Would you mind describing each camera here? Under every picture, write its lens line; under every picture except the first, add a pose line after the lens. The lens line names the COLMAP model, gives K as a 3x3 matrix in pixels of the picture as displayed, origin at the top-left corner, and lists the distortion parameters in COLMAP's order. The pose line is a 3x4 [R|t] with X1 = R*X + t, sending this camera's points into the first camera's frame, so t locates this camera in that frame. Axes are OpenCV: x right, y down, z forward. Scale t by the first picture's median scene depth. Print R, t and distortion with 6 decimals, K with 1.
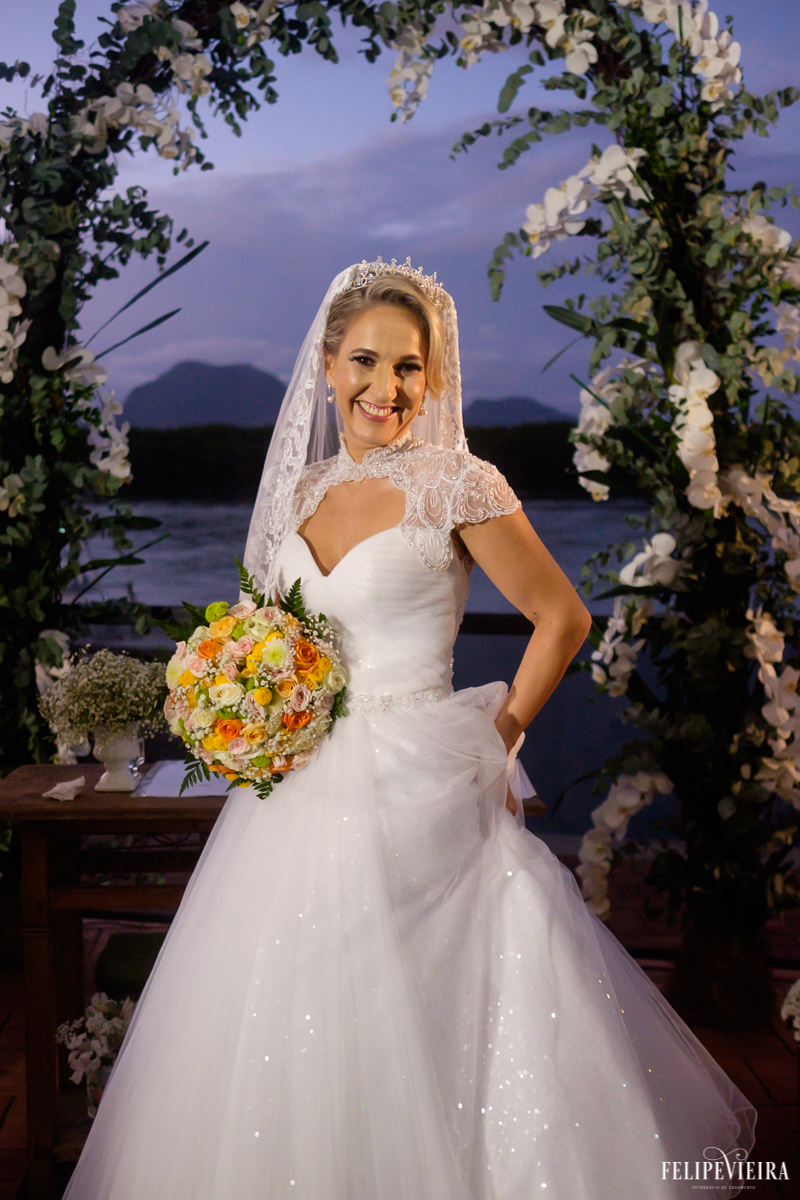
lens RADIAL K [[1280.8, 0, 400.9], [0, 1280.8, 599.3], [0, 0, 1]] dist [0.014489, 0.000000]
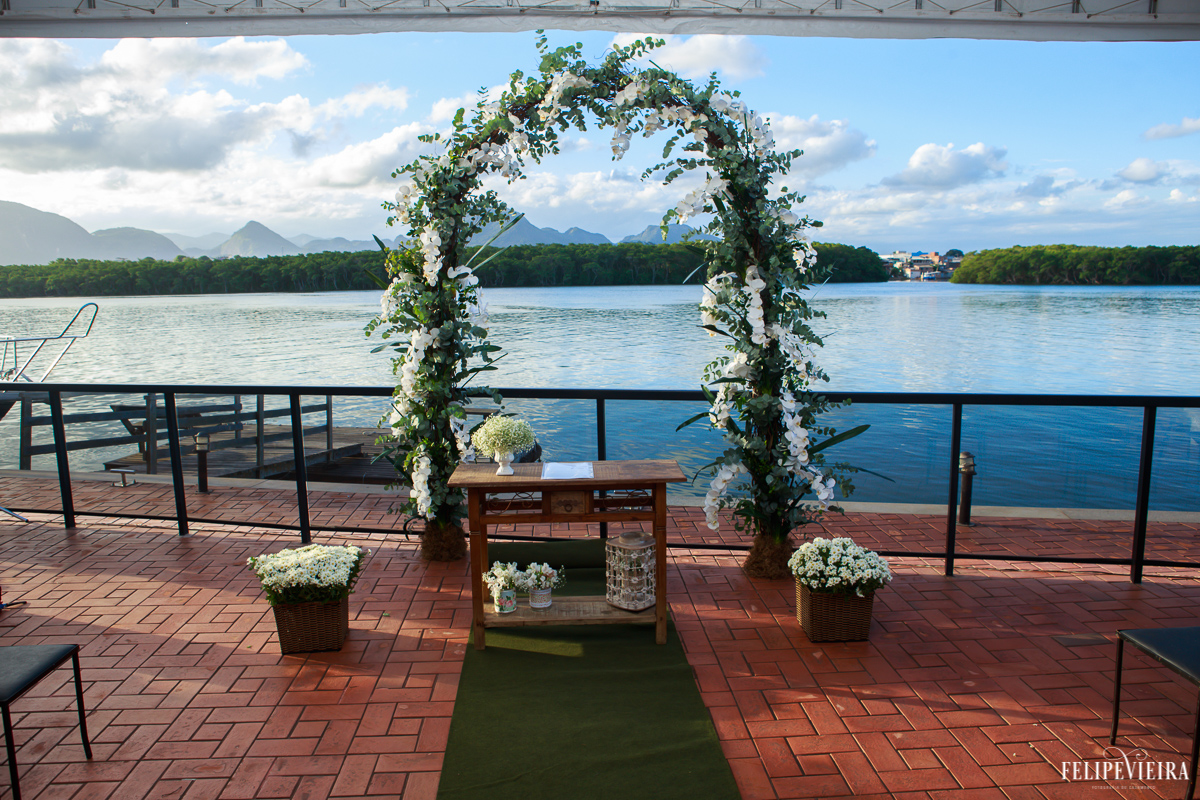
lens RADIAL K [[848.7, 0, 596.7], [0, 848.7, 401.7], [0, 0, 1]] dist [-0.074834, 0.007402]
pose [[0.999858, -0.016792, -0.001497, -0.038267], [0.016850, 0.998253, 0.056629, -0.053584], [0.000544, -0.056646, 0.998394, -0.419423]]
